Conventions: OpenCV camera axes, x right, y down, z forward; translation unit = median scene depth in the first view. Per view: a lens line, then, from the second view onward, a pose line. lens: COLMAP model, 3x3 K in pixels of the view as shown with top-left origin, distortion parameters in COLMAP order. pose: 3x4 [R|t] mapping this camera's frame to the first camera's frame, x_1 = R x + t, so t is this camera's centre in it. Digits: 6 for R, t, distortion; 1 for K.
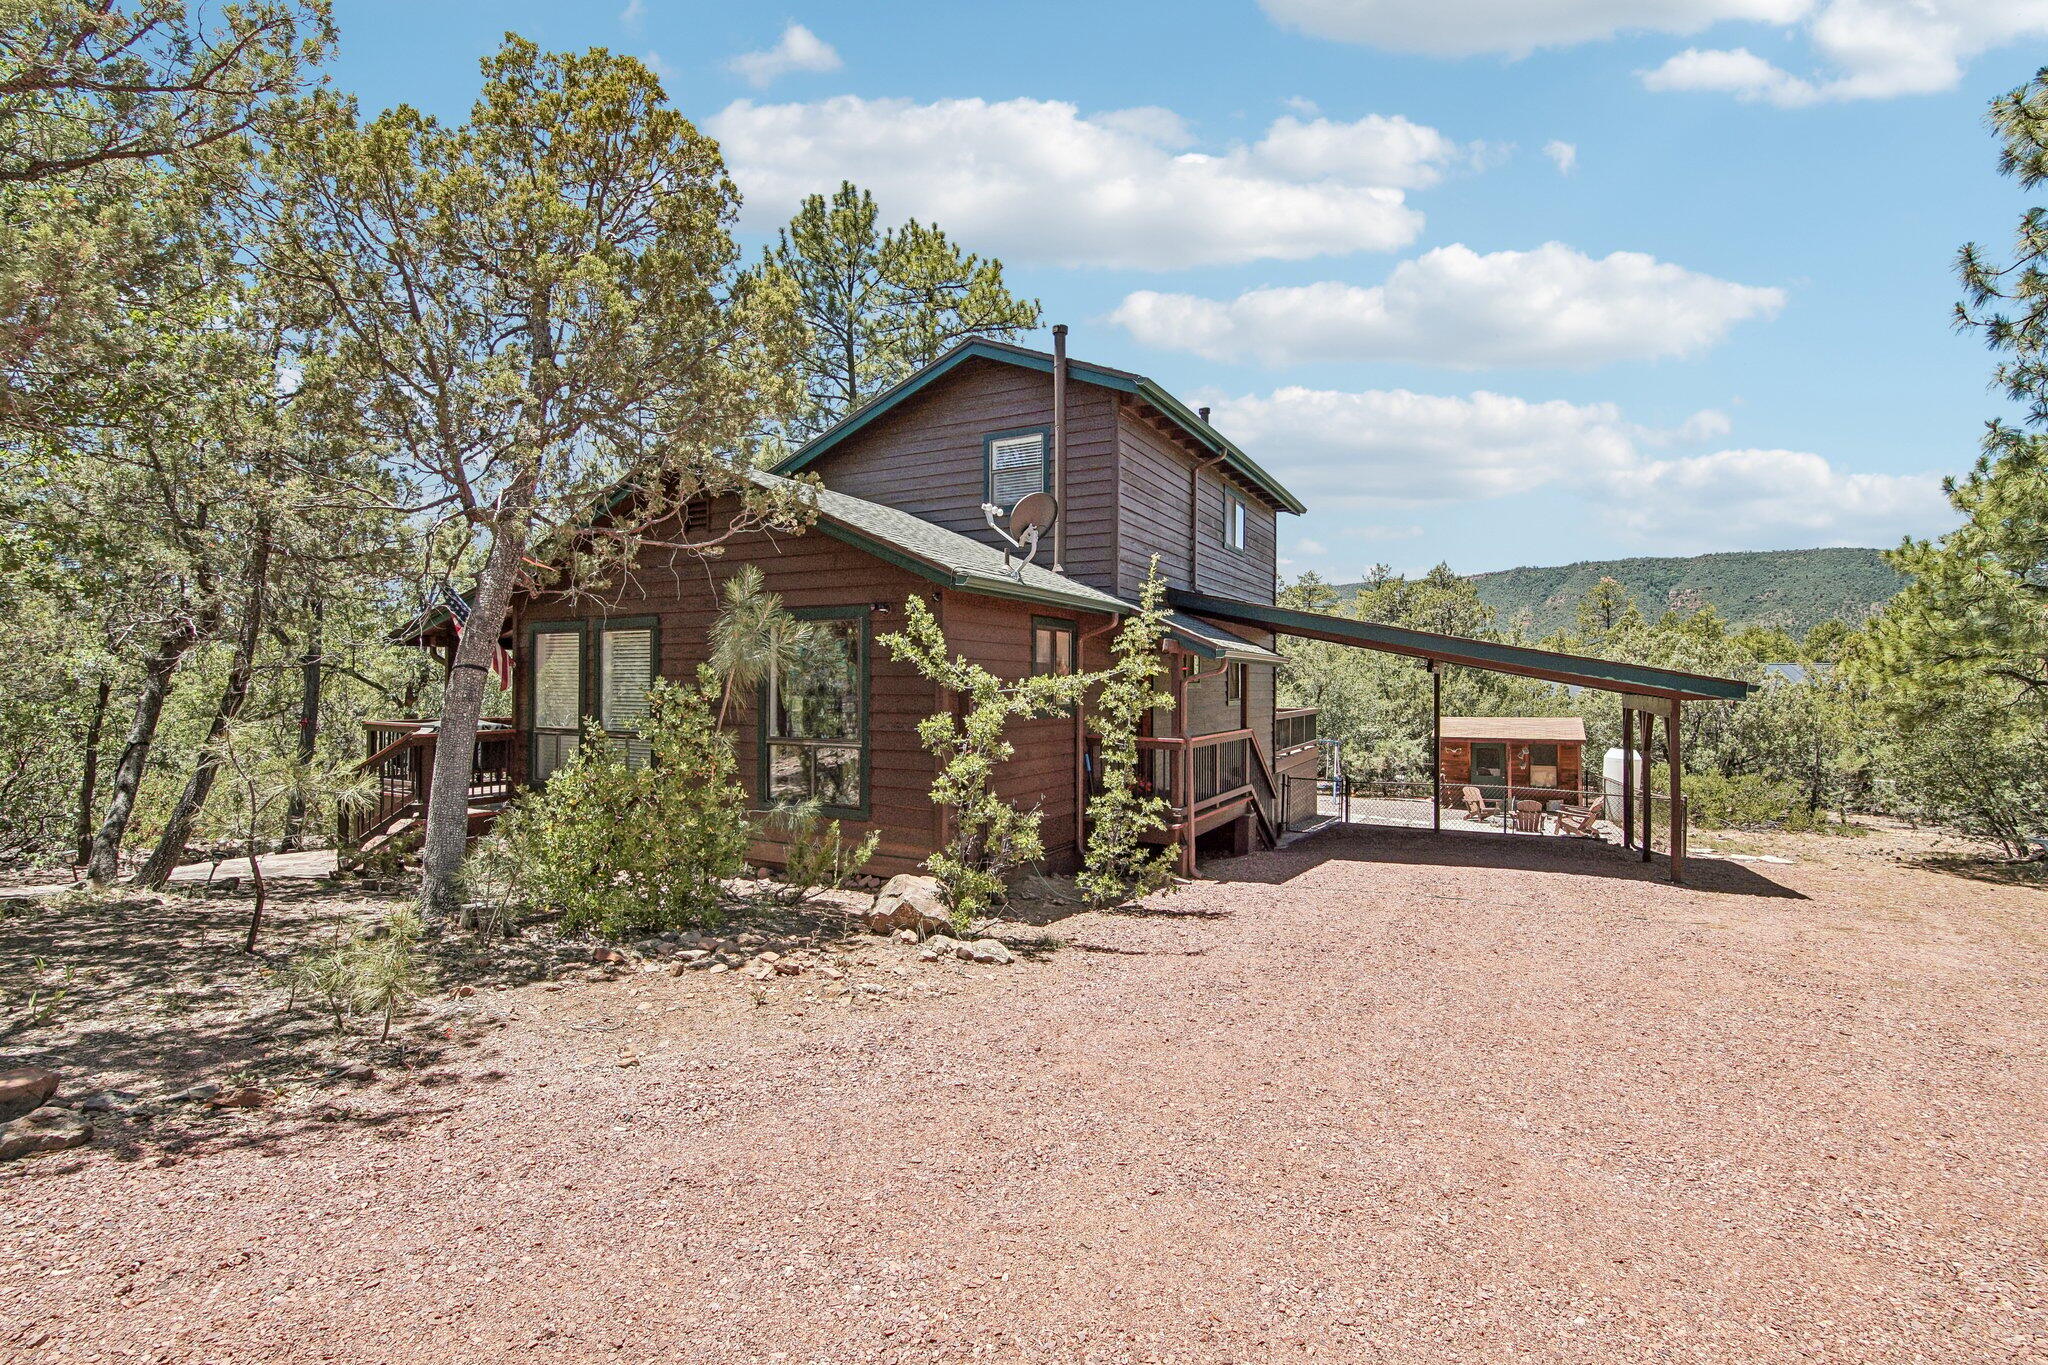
lens RADIAL K [[917.6, 0, 1024.0], [0, 917.6, 682.5], [0, 0, 1]] dist [-0.021377, -0.000203]
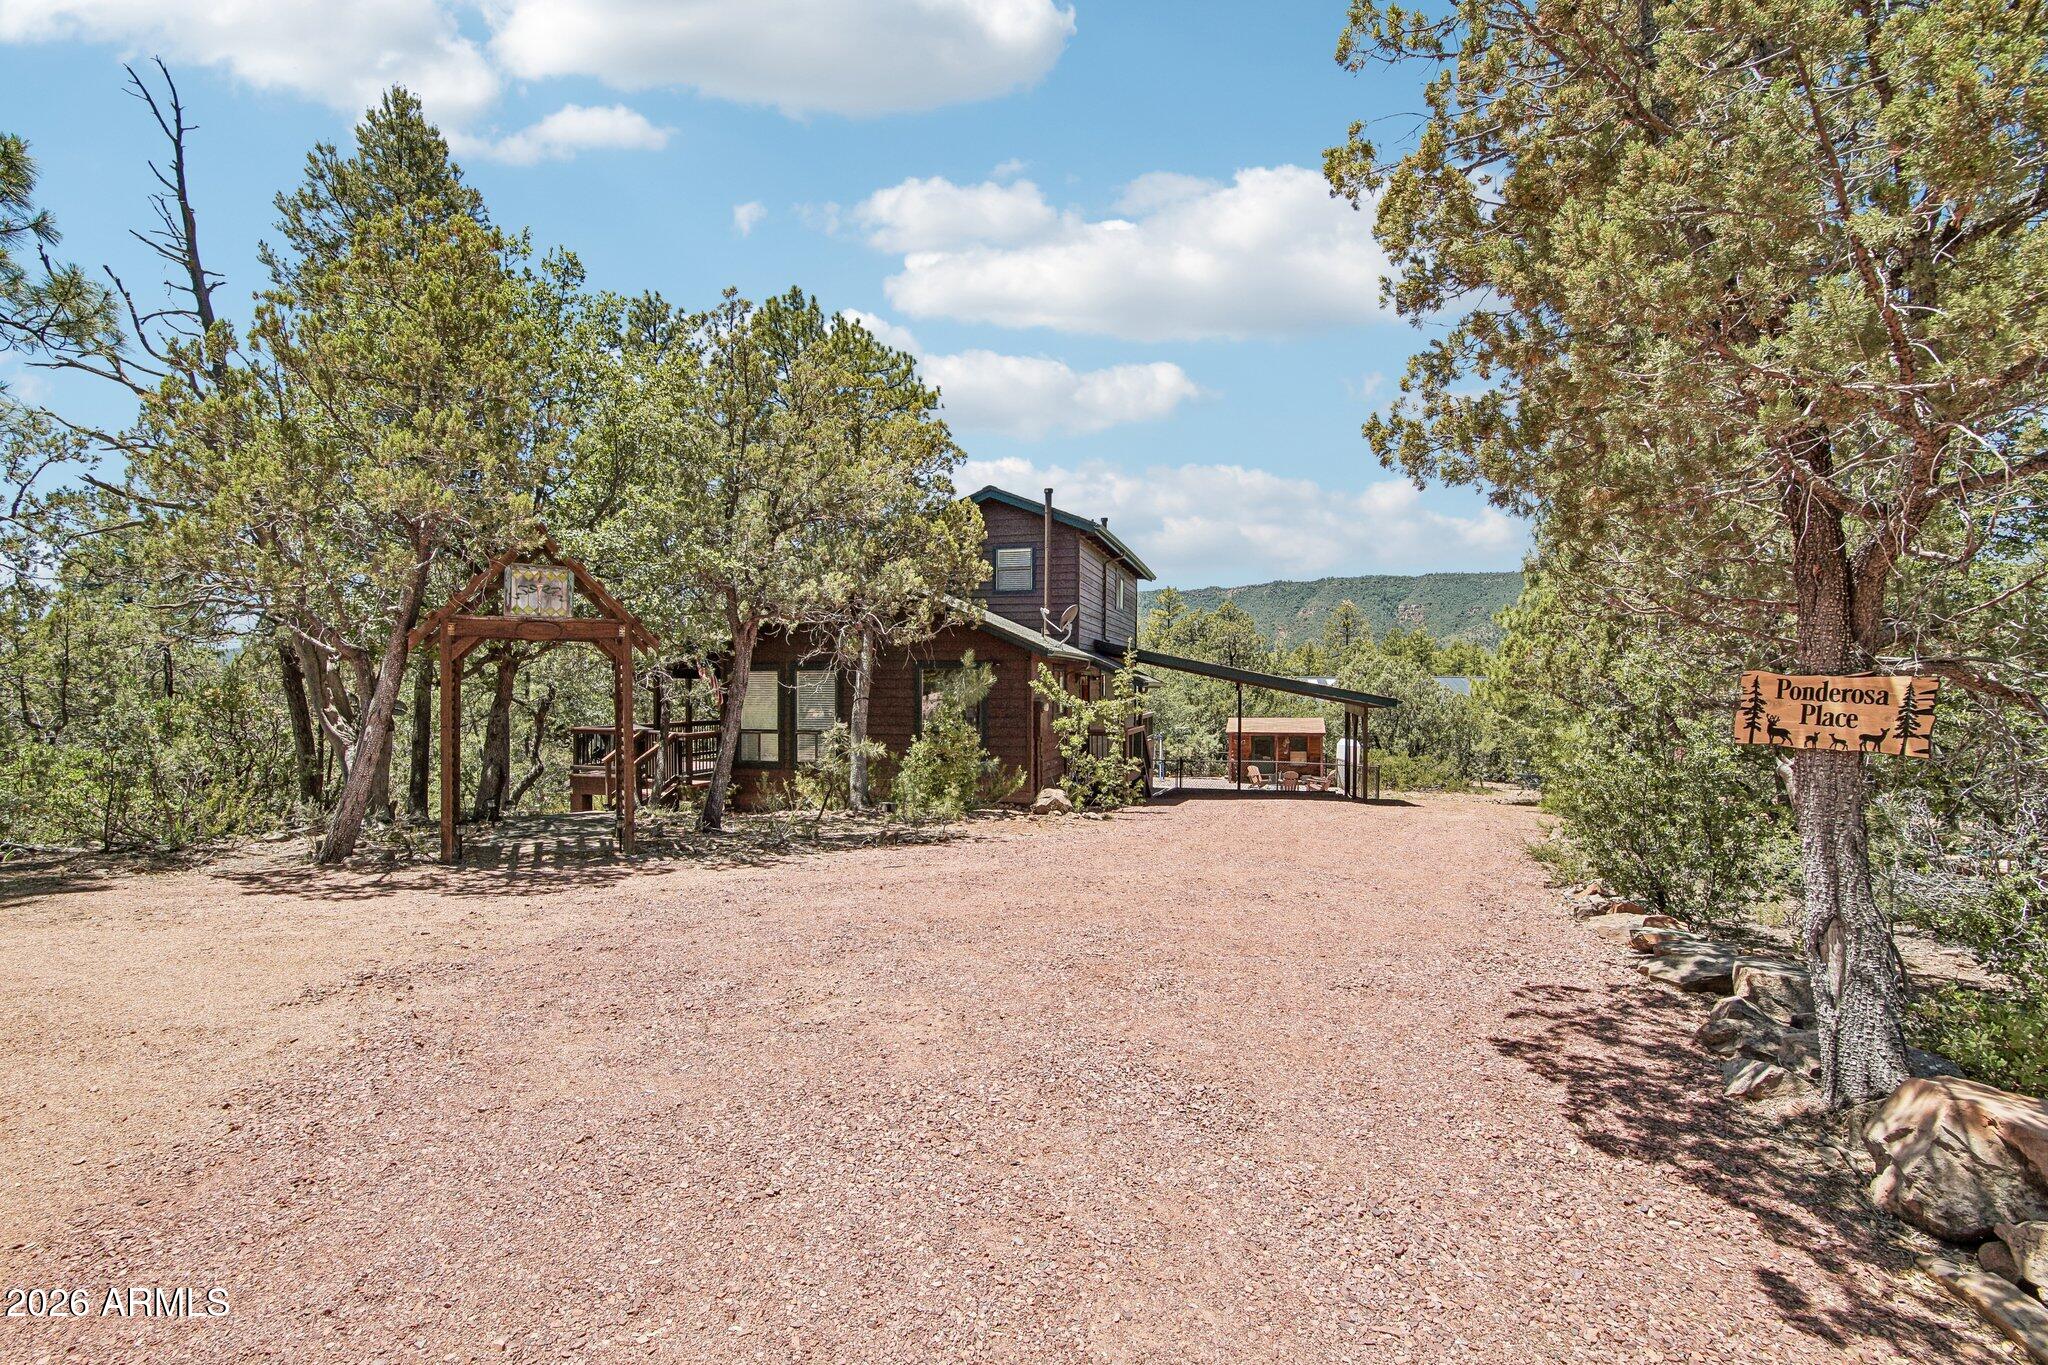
lens RADIAL K [[925.3, 0, 1031.1], [0, 925.3, 734.9], [0, 0, 1]] dist [0.000711, -0.000064]
pose [[0.971118, -0.011961, 0.238301, -0.199764], [-0.000751, 0.998585, 0.053182, -0.012458], [-0.238600, -0.051825, 0.969734, -0.334459]]
